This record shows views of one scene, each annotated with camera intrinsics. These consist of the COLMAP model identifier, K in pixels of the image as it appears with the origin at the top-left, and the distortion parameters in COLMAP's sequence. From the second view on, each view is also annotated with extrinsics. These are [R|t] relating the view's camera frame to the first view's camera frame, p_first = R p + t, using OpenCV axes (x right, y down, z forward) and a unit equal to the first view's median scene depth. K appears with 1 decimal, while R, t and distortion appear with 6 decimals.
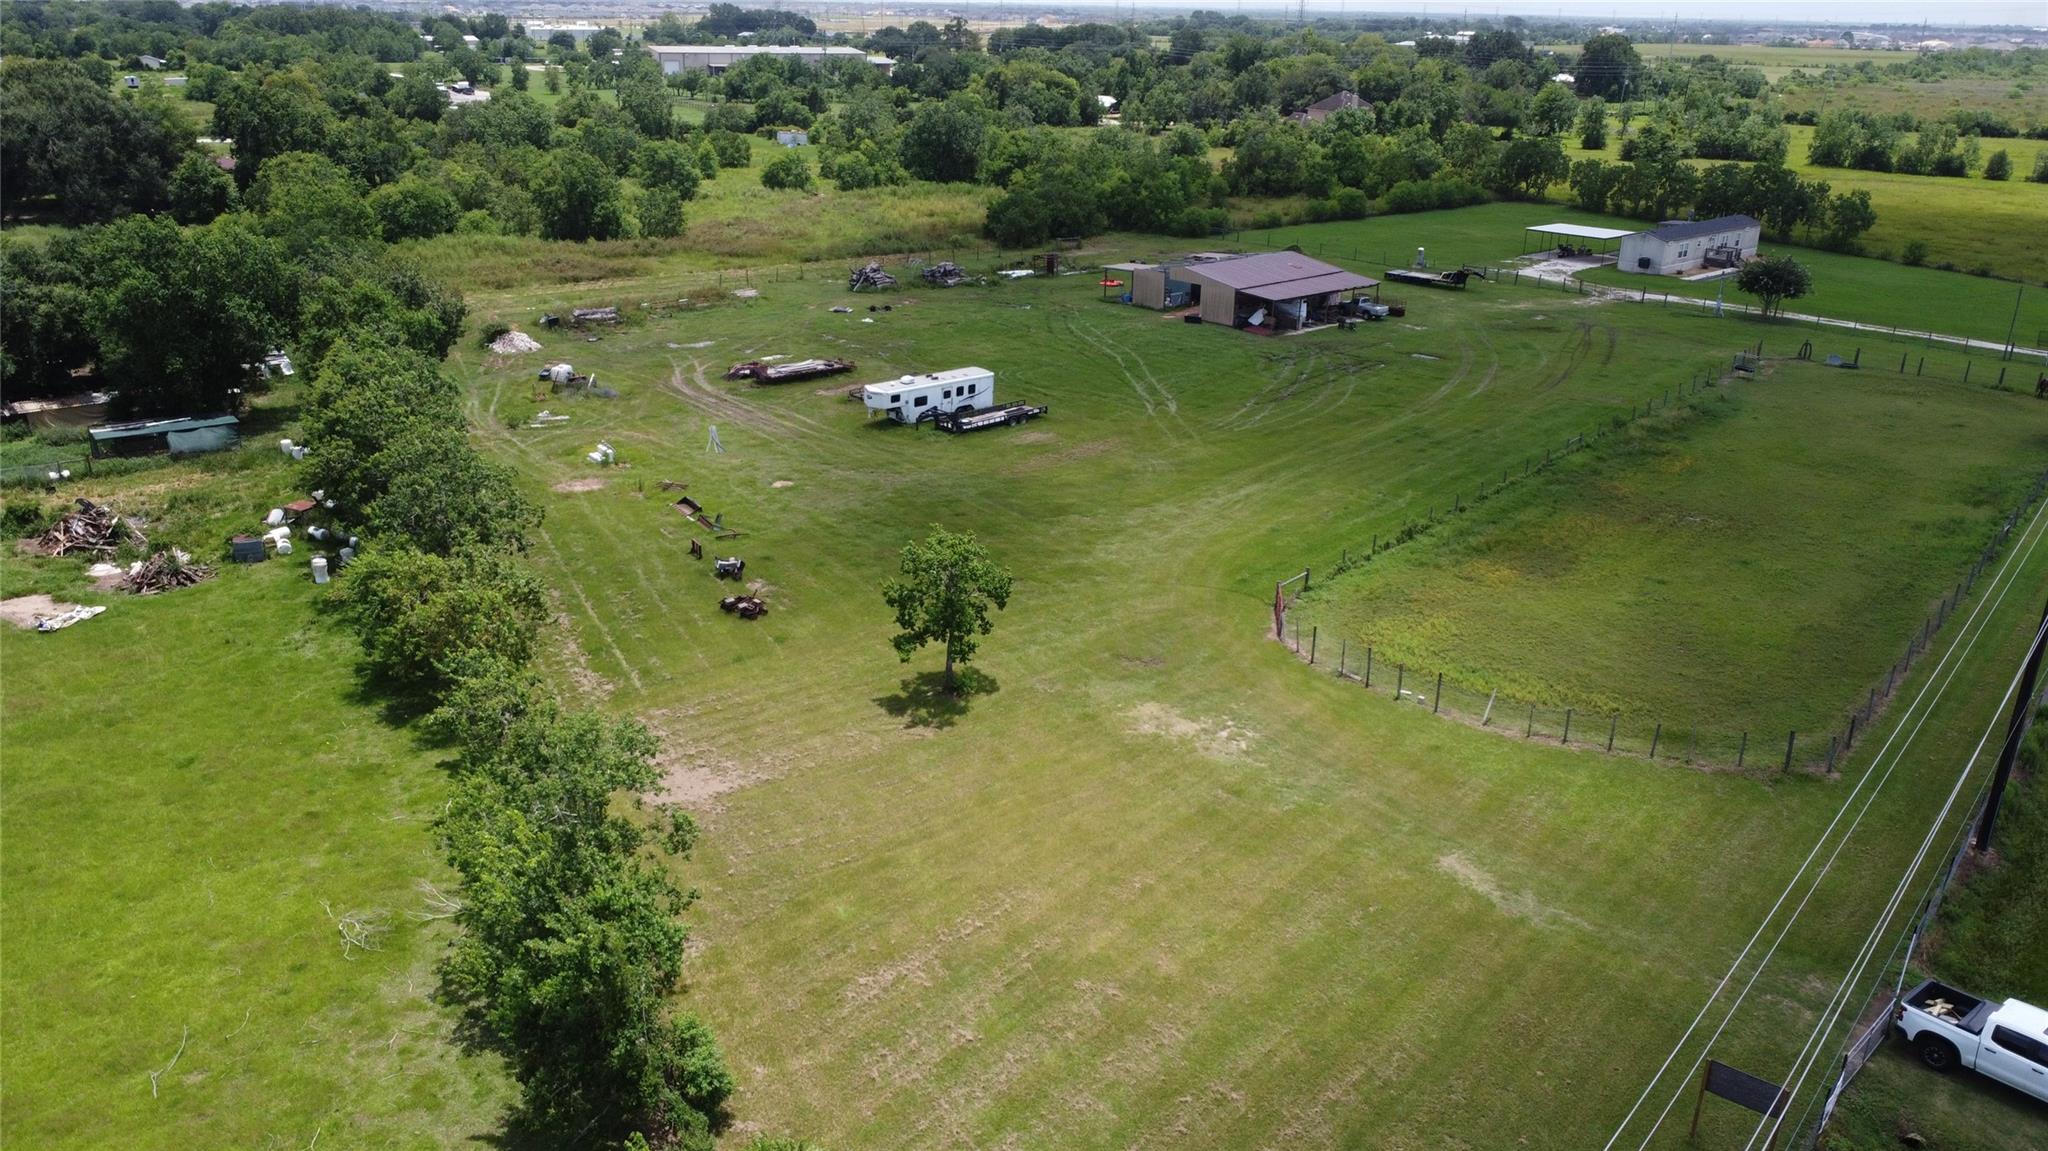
lens RADIAL K [[1536.0, 0, 1024.0], [0, 1536.0, 575.5], [0, 0, 1]] dist [0.006519, -0.009136]
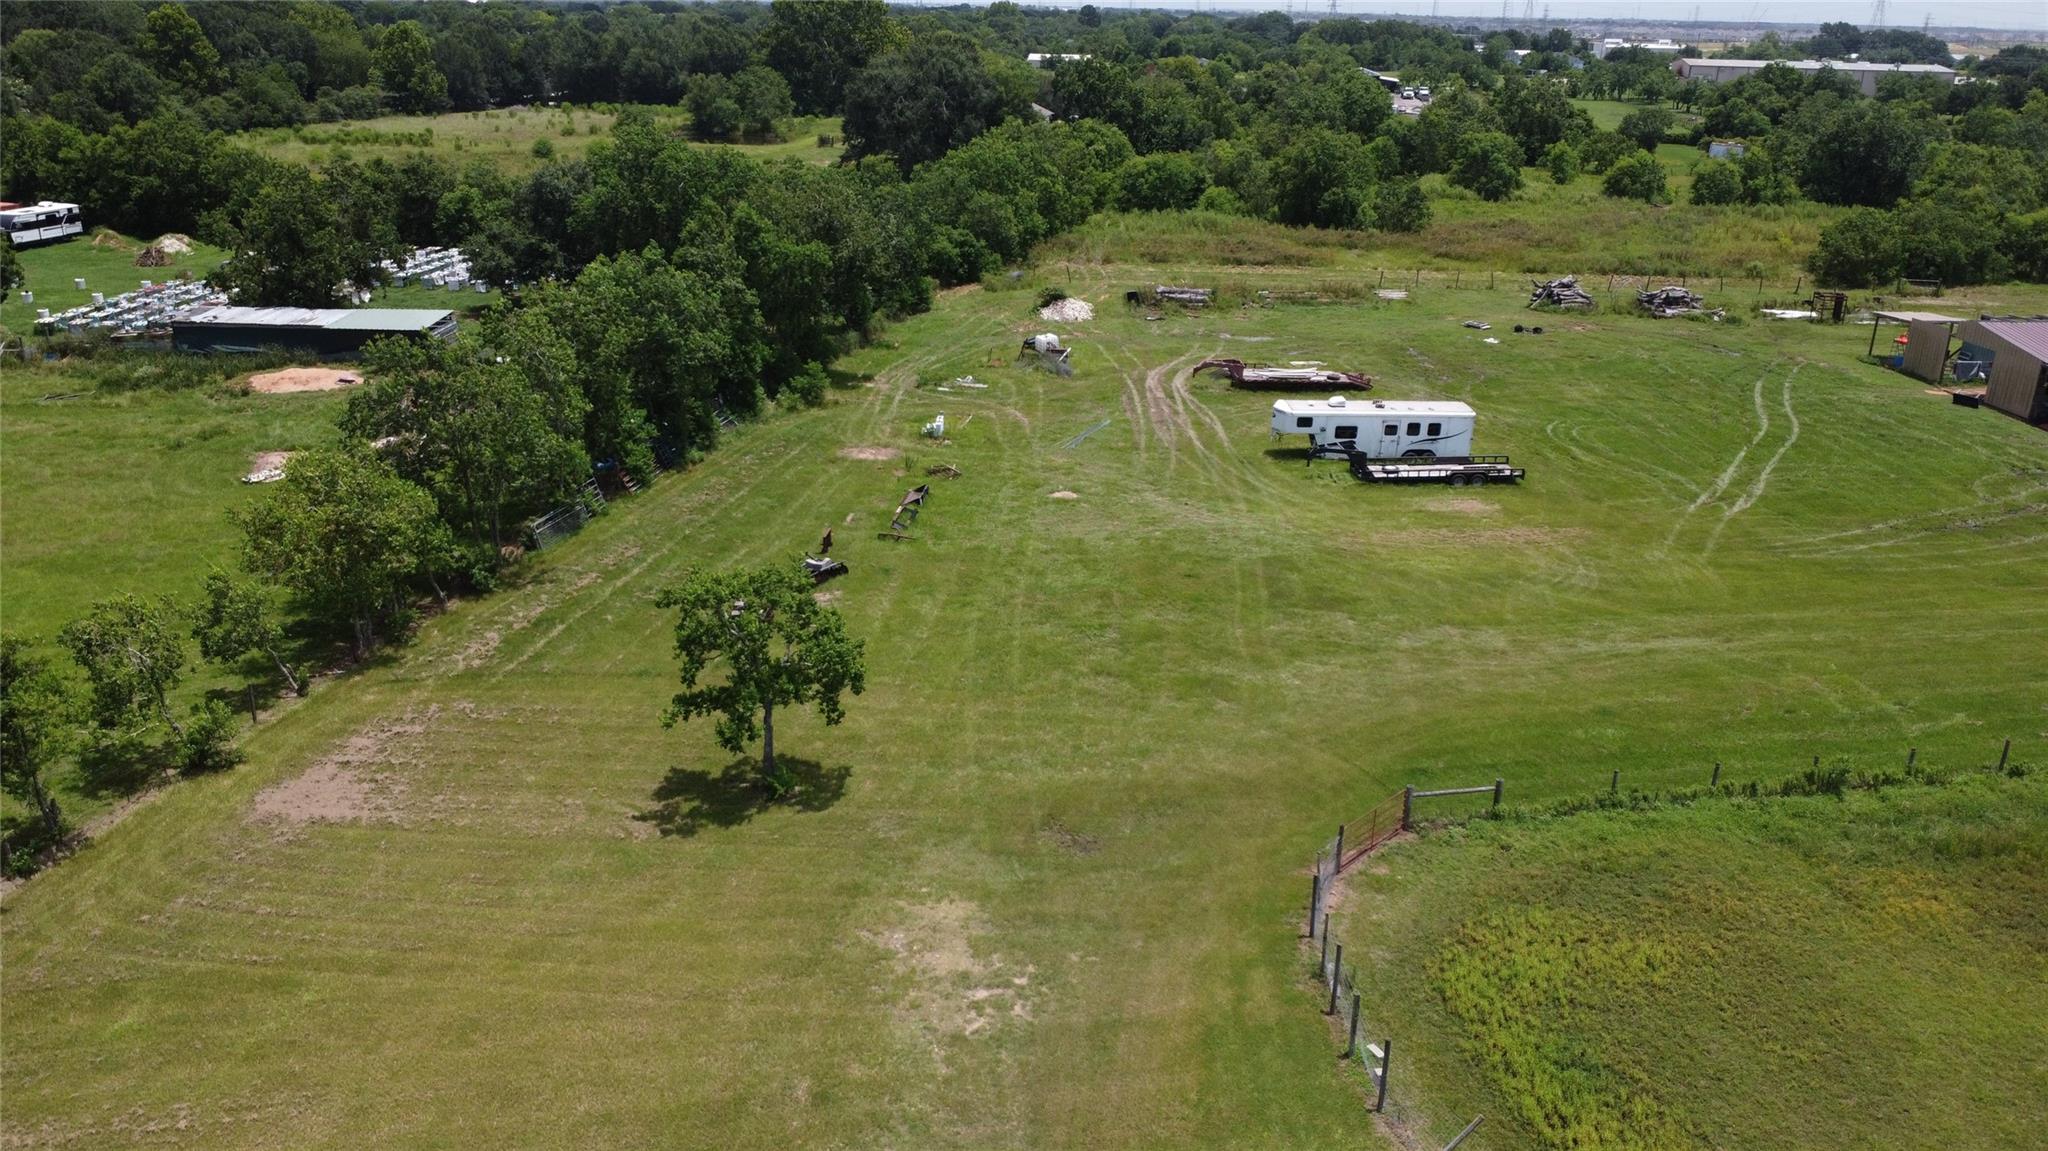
lens RADIAL K [[1536.0, 0, 1024.0], [0, 1536.0, 575.5], [0, 0, 1]] dist [0.006519, -0.009136]
pose [[0.779751, 0.214548, -0.588181, 0.192593], [-0.224165, 0.972843, 0.057683, -0.038264], [0.584583, 0.086871, 0.806669, 0.221372]]
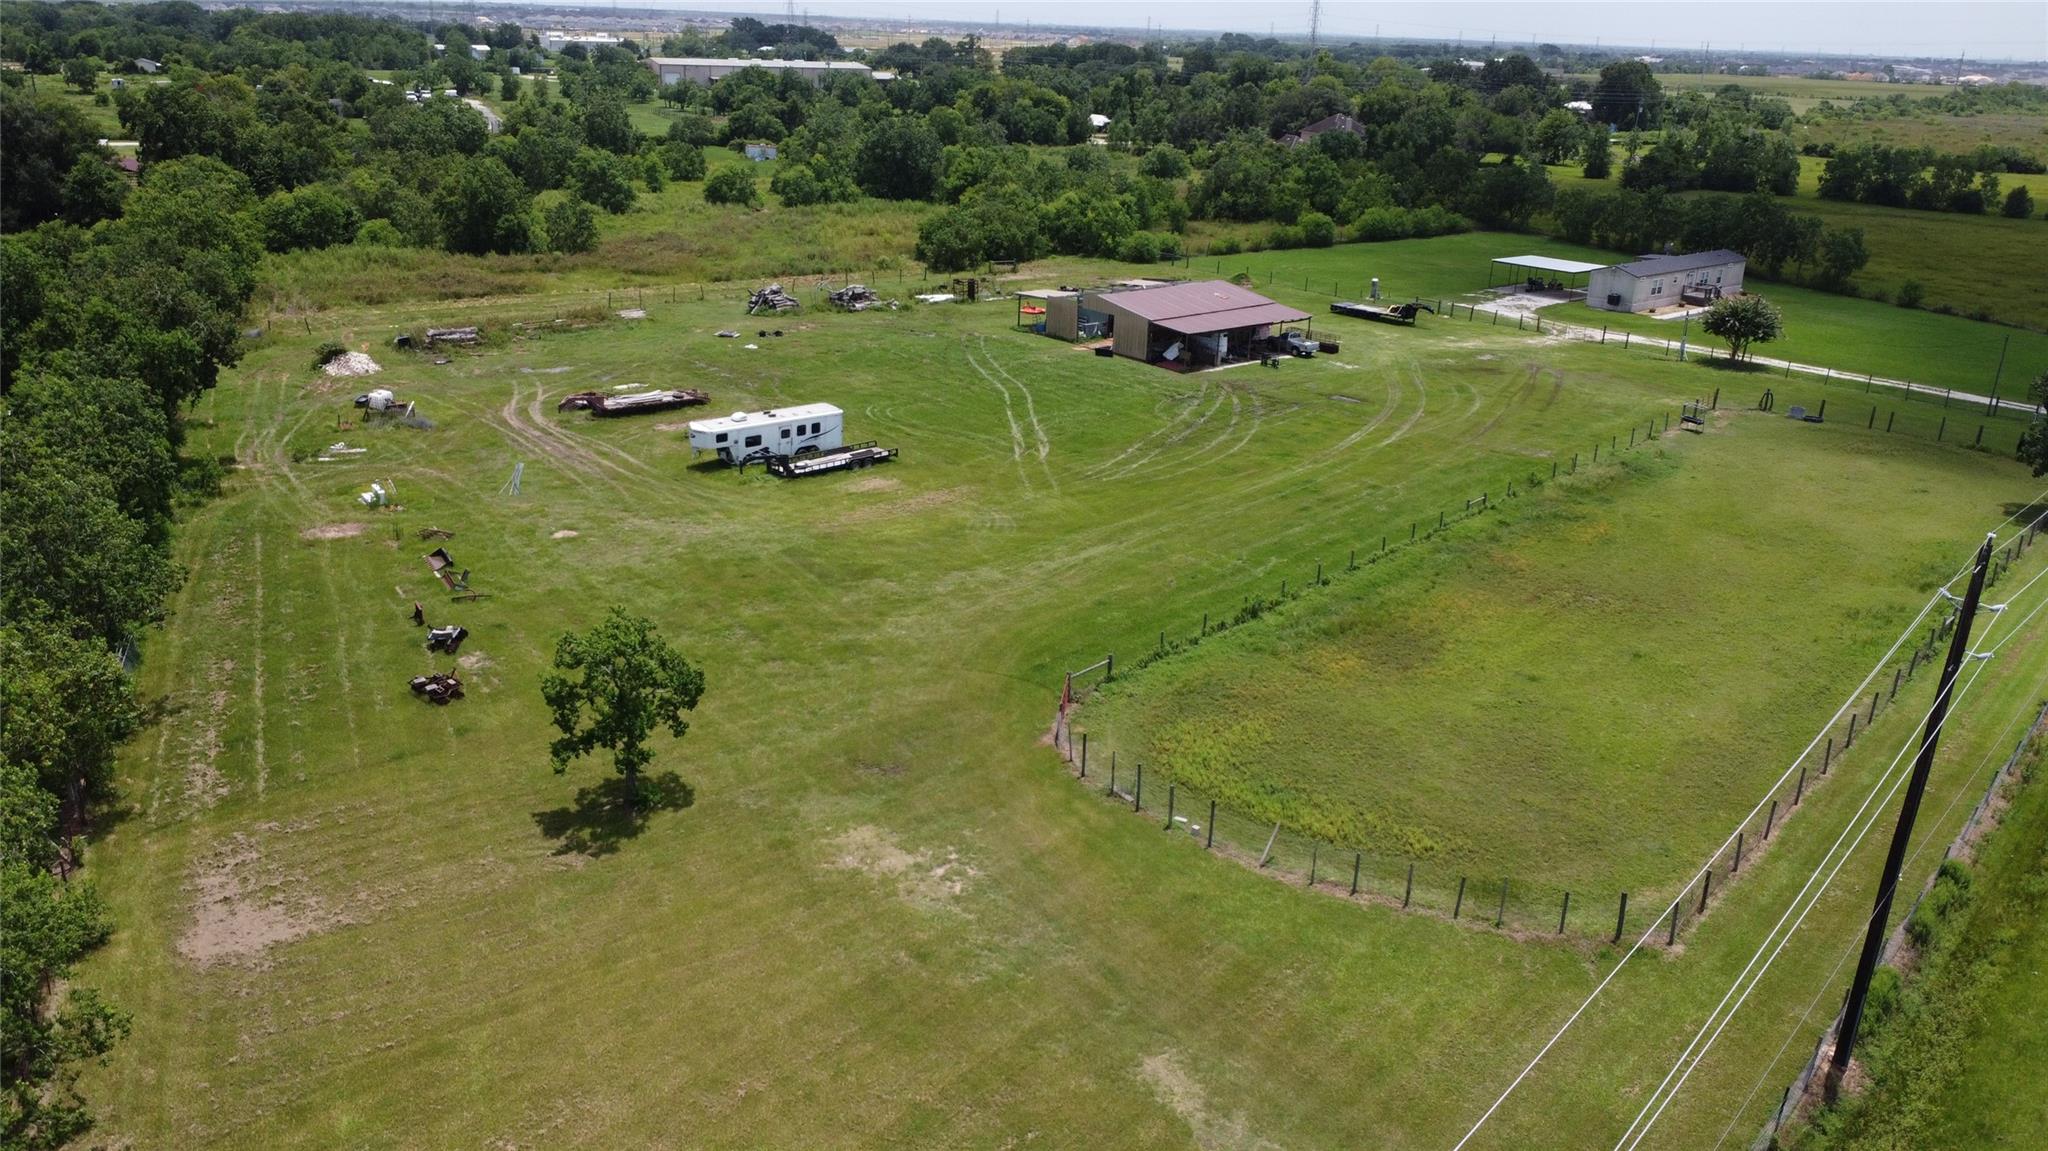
lens RADIAL K [[1536.0, 0, 1024.0], [0, 1536.0, 575.5], [0, 0, 1]] dist [0.006519, -0.009136]
pose [[0.999566, 0.022615, -0.018889, 0.079385], [-0.022840, 0.999670, -0.011787, -0.019811], [0.018616, 0.012214, 0.999752, 0.074692]]
